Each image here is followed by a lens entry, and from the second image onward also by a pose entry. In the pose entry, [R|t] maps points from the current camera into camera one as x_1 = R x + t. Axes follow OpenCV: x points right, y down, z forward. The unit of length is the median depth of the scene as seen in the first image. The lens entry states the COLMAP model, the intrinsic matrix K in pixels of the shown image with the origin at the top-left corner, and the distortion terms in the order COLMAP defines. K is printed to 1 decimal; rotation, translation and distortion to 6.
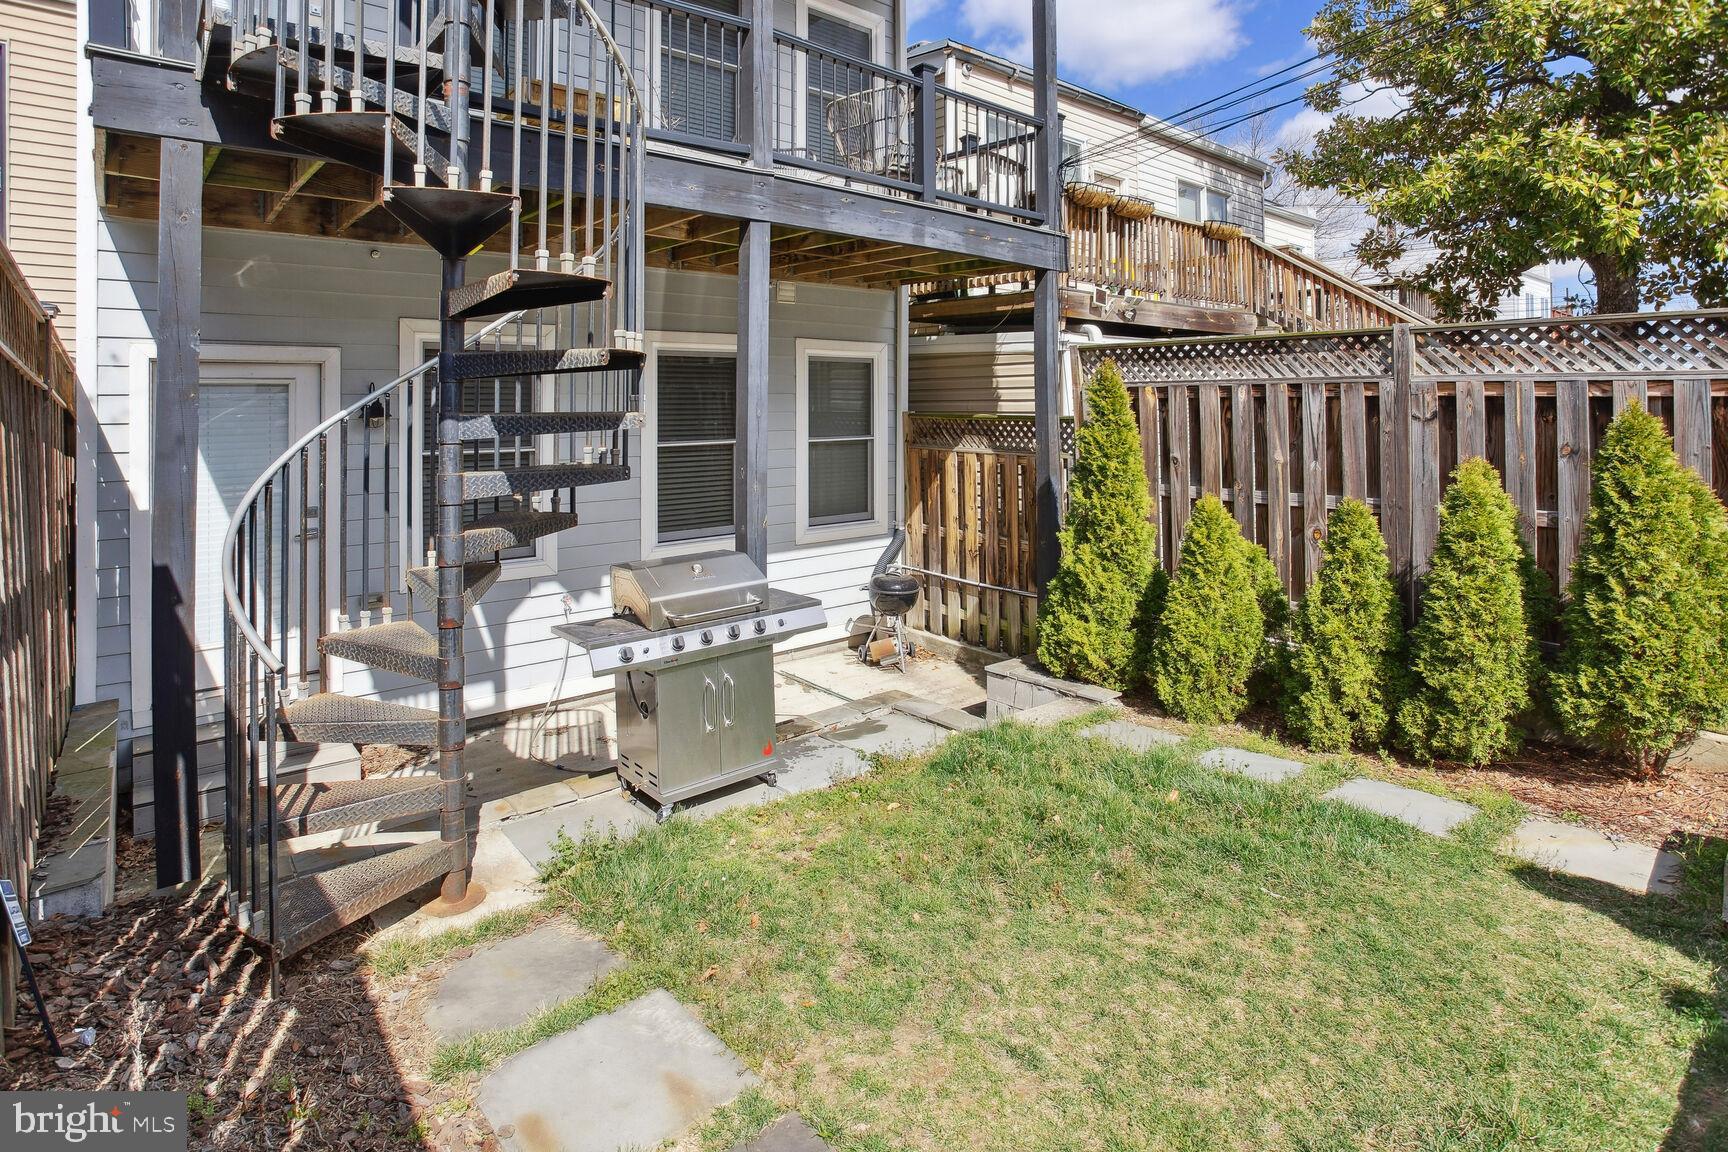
lens RADIAL K [[908.0, 0, 864.0], [0, 908.0, 387.2], [0, 0, 1]] dist [-0.043590, 0.000873]
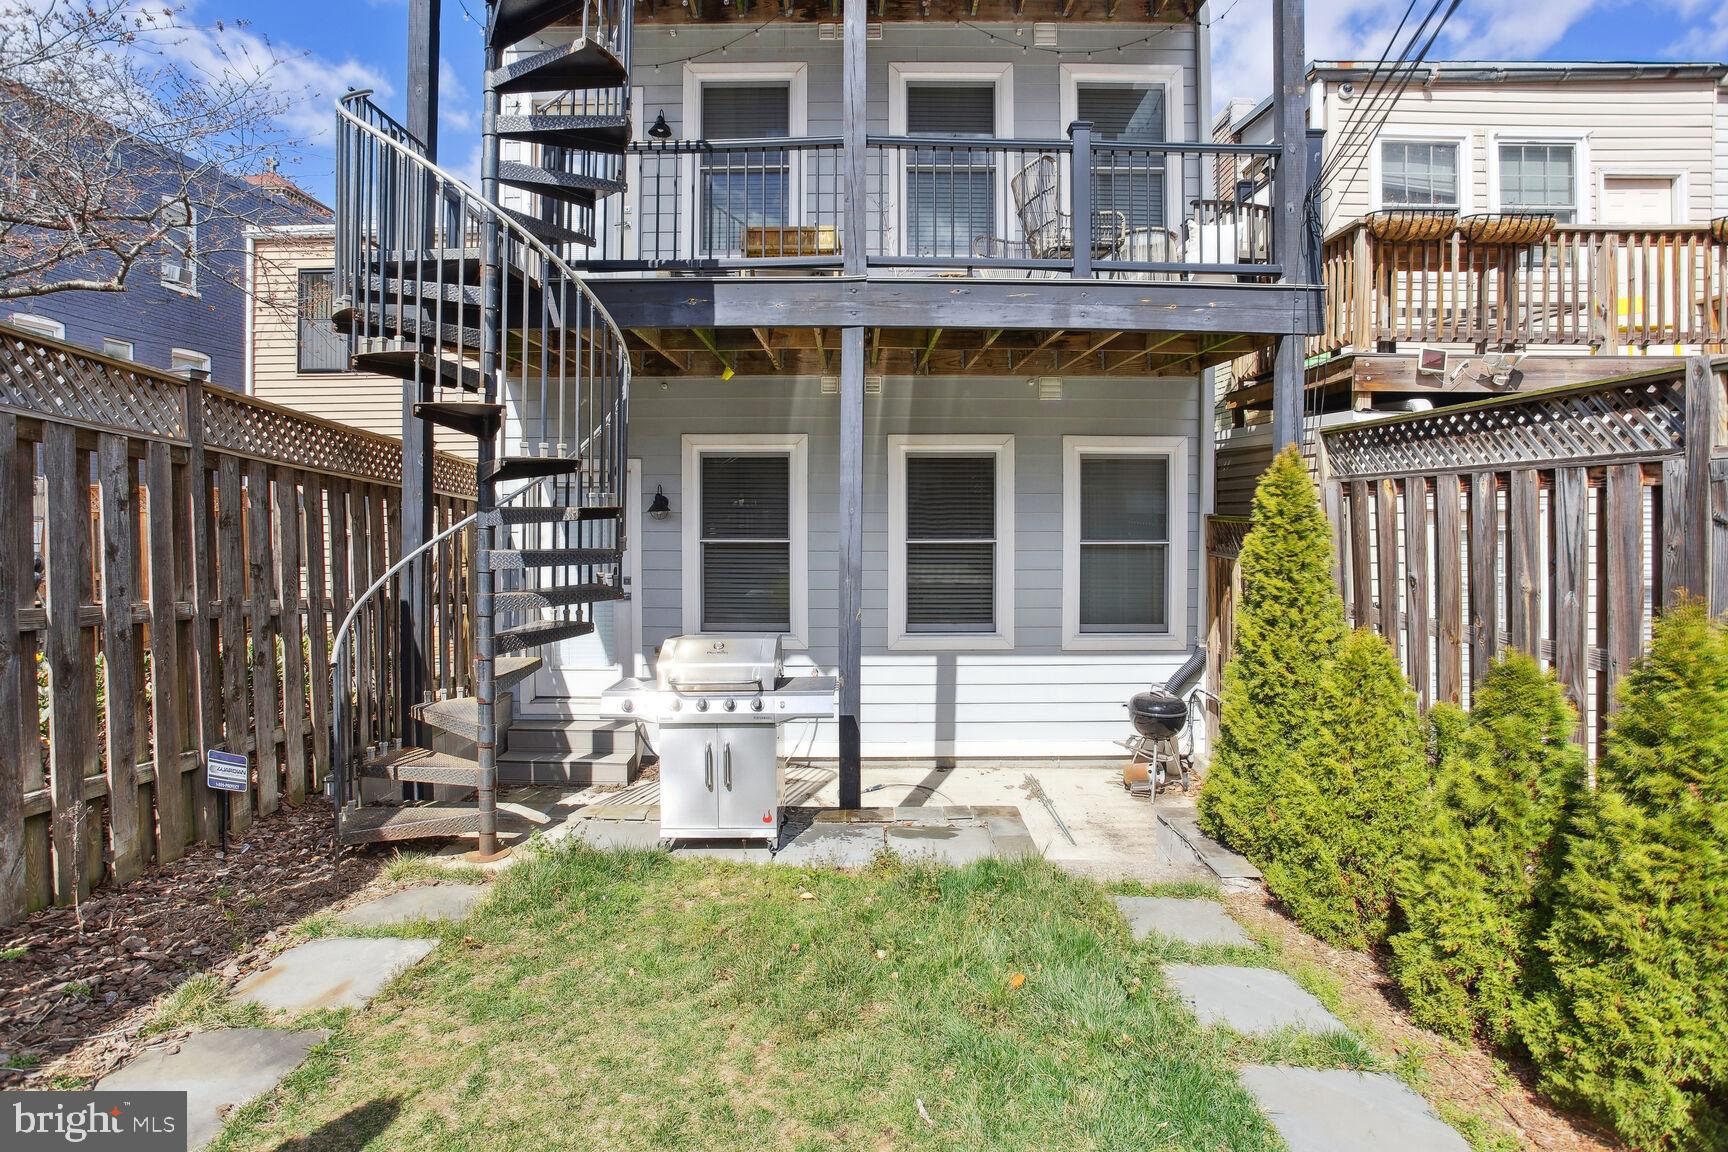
lens RADIAL K [[878.4, 0, 864.0], [0, 878.4, 518.6], [0, 0, 1]] dist [-0.059720, 0.025839]
pose [[0.751801, 0.009482, -0.659321, 0.431709], [0.008634, 0.999669, 0.024222, 0.010445], [0.659333, -0.023903, 0.751471, 0.187198]]
